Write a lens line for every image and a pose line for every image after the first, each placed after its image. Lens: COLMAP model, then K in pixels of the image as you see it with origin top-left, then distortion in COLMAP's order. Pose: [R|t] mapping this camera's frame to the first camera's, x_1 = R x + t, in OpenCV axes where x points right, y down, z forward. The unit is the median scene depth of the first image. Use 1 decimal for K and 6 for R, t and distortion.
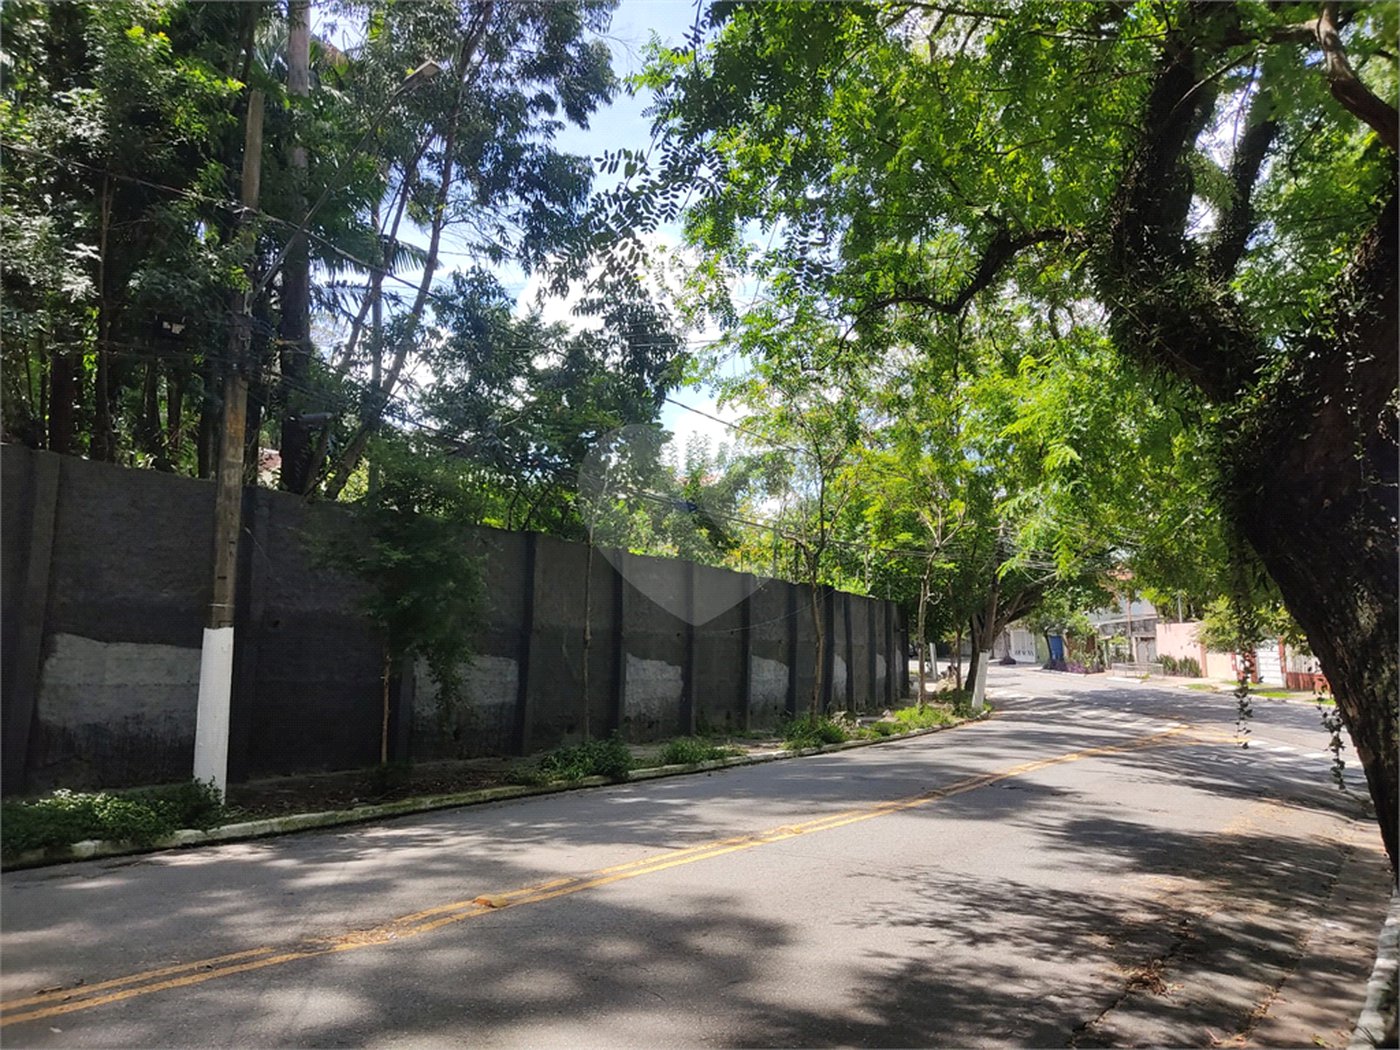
lens RADIAL K [[1038.0, 0, 692.2], [0, 1038.0, 493.6], [0, 0, 1]] dist [0.110248, -0.156330]
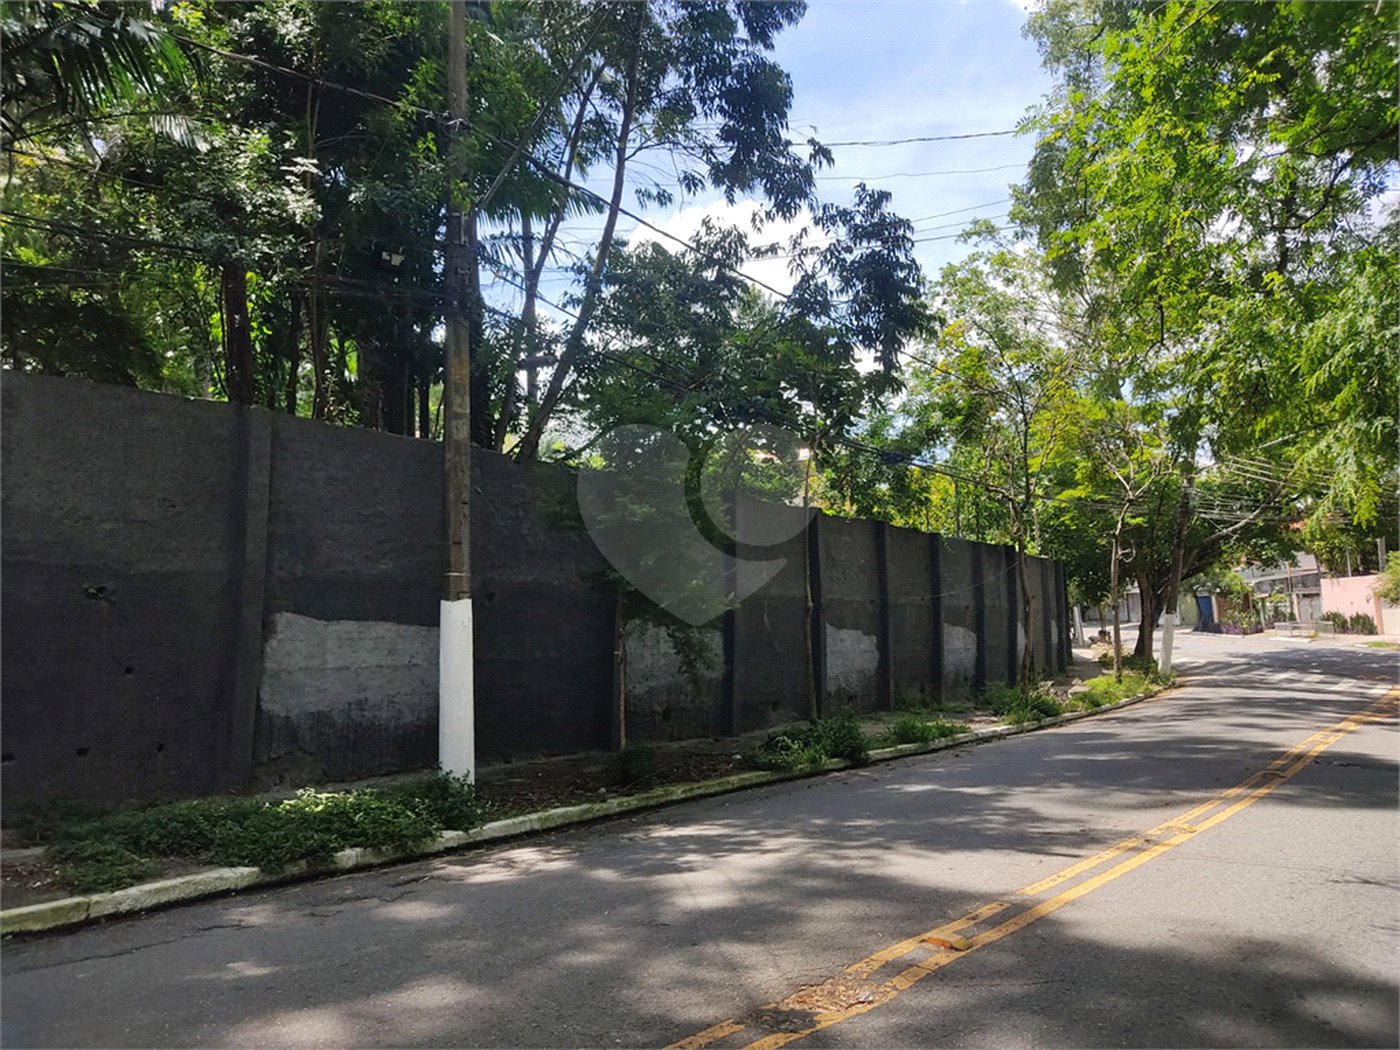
lens RADIAL K [[1038.0, 0, 692.2], [0, 1038.0, 493.6], [0, 0, 1]] dist [0.110248, -0.156330]
pose [[0.996084, -0.037780, -0.079936, -0.145415], [0.039709, 0.998954, 0.022675, 0.021408], [0.078996, -0.025761, 0.996542, 0.118311]]
